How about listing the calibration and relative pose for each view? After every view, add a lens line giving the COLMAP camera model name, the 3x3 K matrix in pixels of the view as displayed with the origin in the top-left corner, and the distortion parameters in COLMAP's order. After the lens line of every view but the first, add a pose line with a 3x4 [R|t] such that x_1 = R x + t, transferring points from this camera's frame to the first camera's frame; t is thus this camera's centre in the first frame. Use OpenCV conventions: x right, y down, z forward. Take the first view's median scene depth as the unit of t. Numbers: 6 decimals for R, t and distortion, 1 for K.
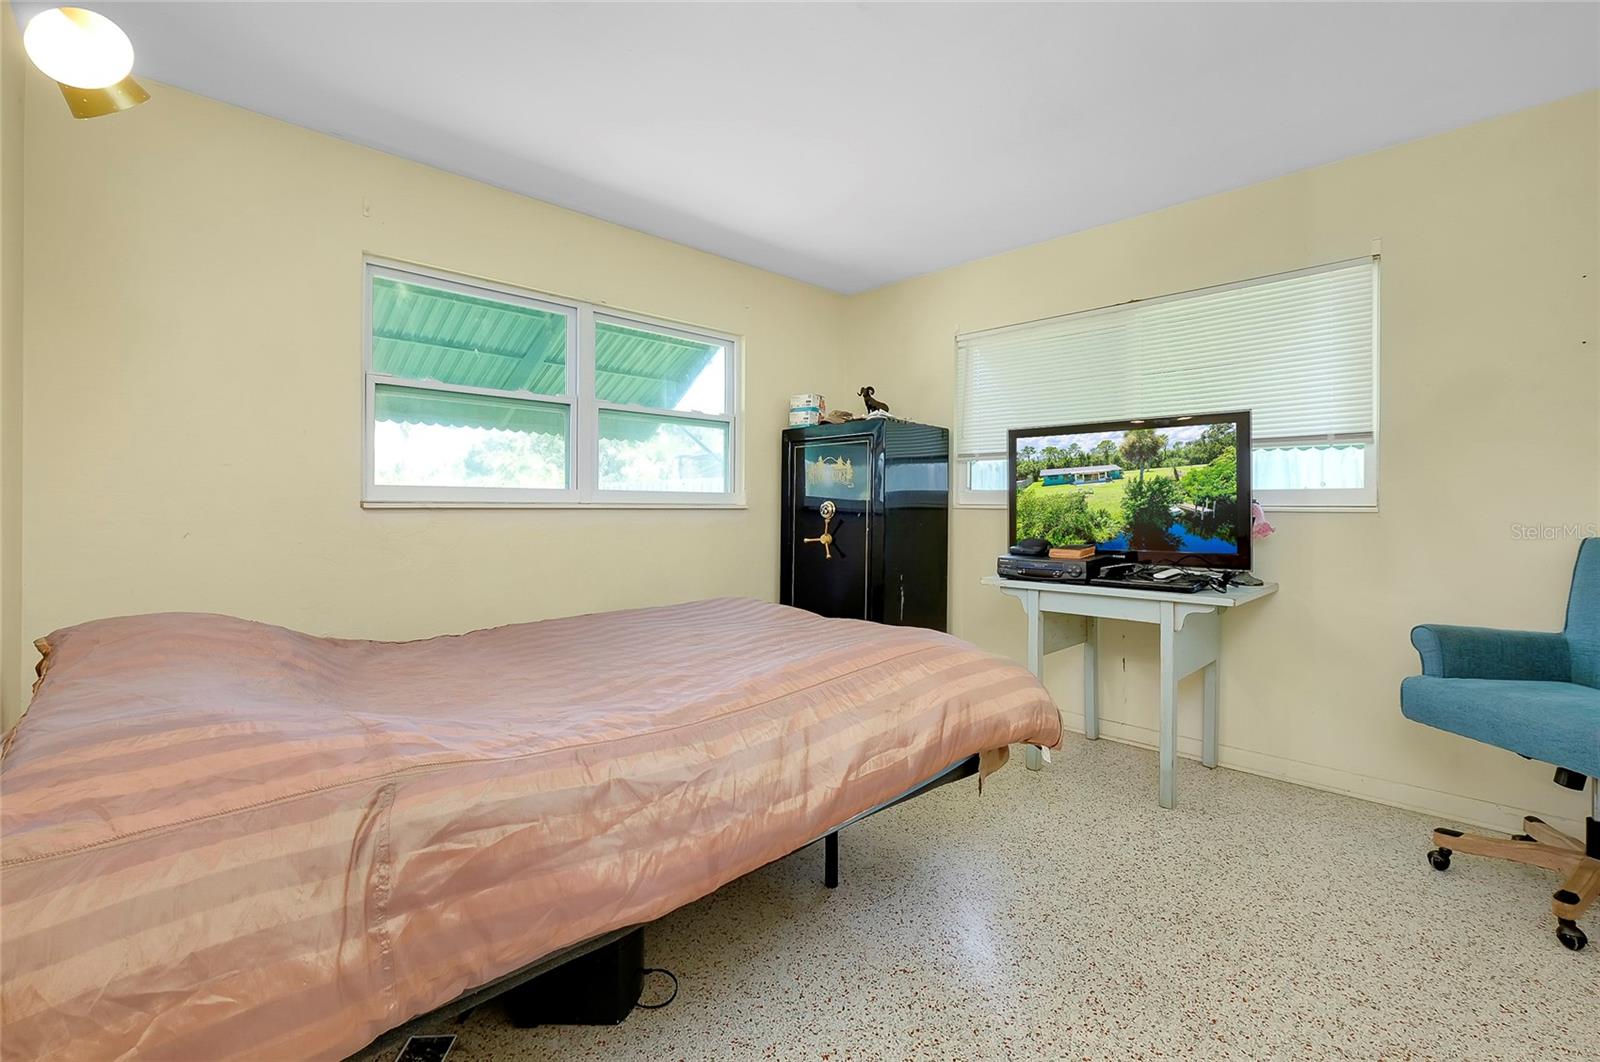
lens RADIAL K [[728.1, 0, 779.4], [0, 728.1, 507.7], [0, 0, 1]] dist [-0.001258, -0.000208]
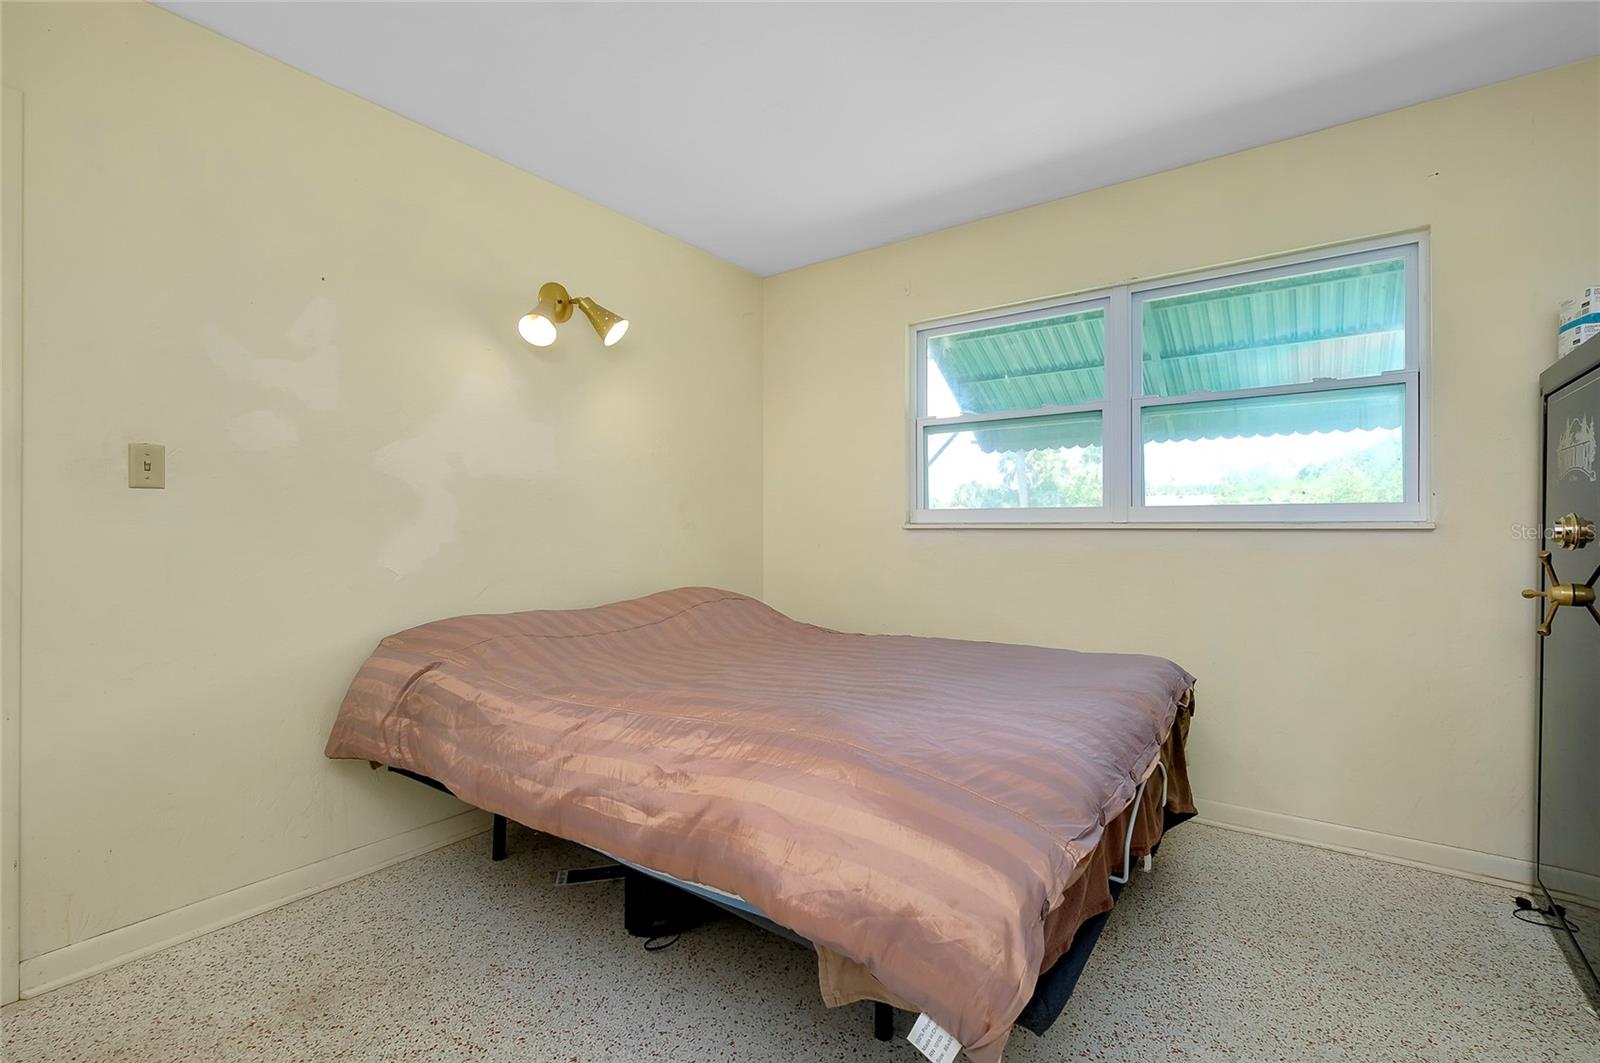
lens RADIAL K [[728.1, 0, 837.3], [0, 728.1, 522.0], [0, 0, 1]] dist [-0.001258, -0.000208]
pose [[0.172498, -0.007569, -0.984981, 0.860129], [0.002463, 0.999971, -0.007252, -0.001759], [0.985007, -0.001175, 0.172512, 0.887243]]
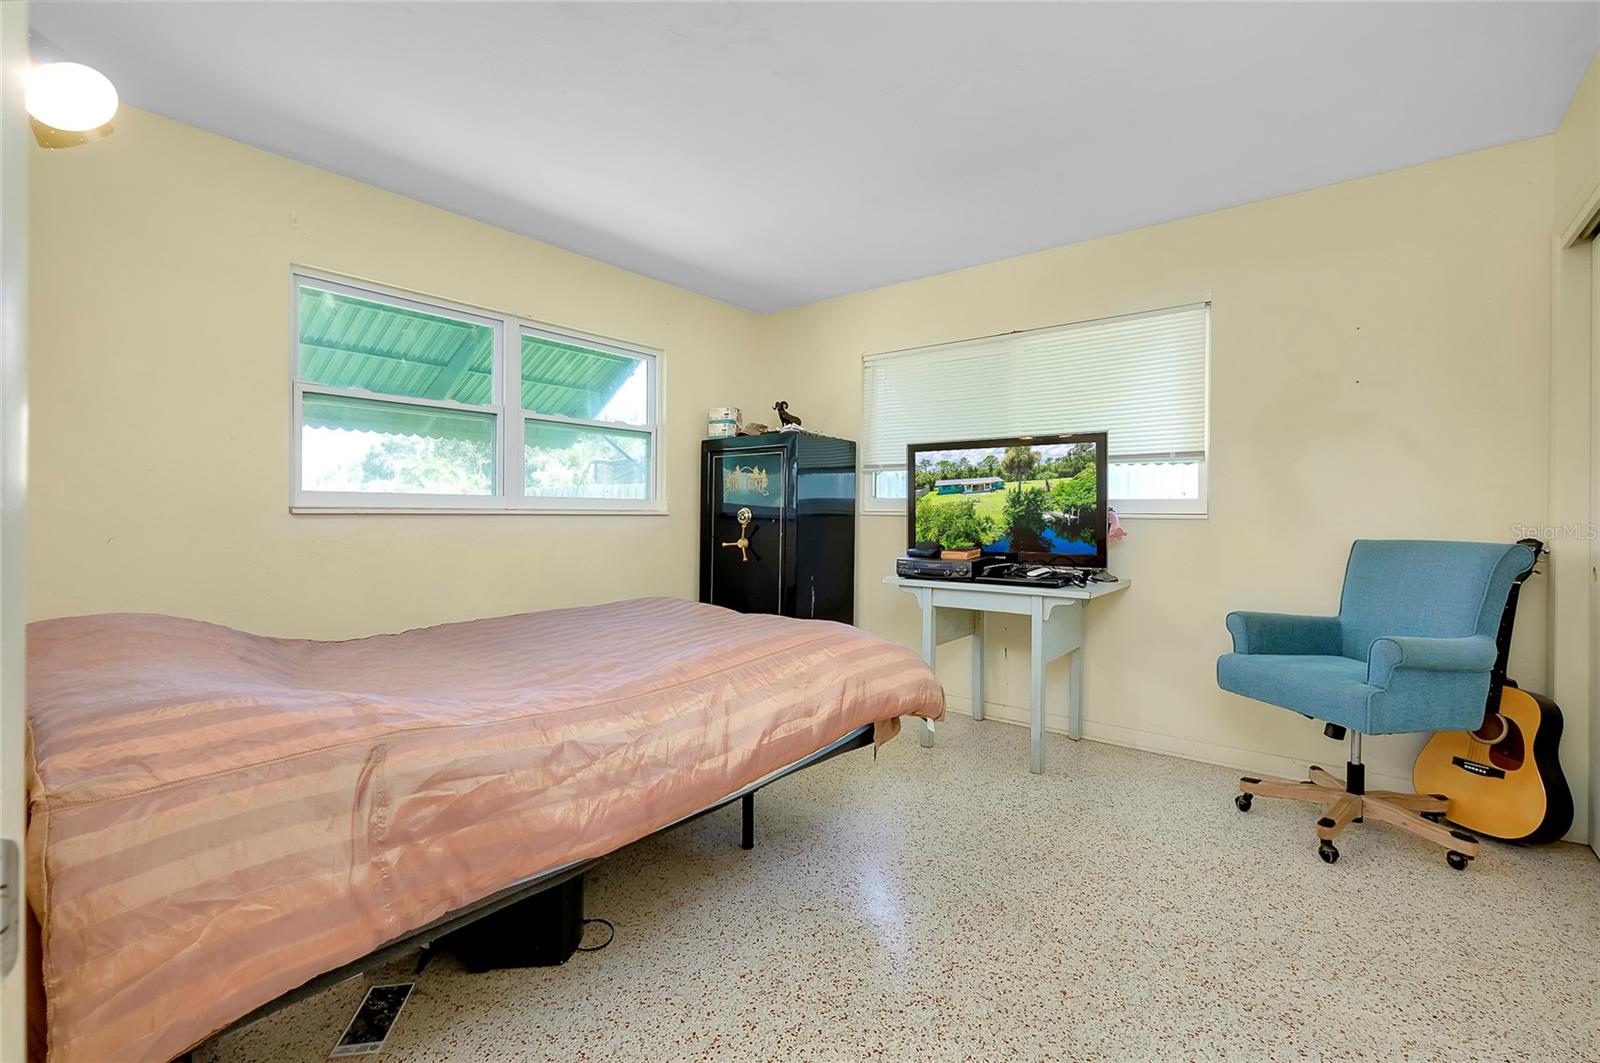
lens RADIAL K [[728.1, 0, 786.5], [0, 728.1, 521.7], [0, 0, 1]] dist [-0.001258, -0.000208]
pose [[0.992254, 0.001154, 0.124216, -0.010717], [-0.002516, 0.999938, 0.010813, -0.000910], [-0.124196, -0.011042, 0.992196, -0.135607]]
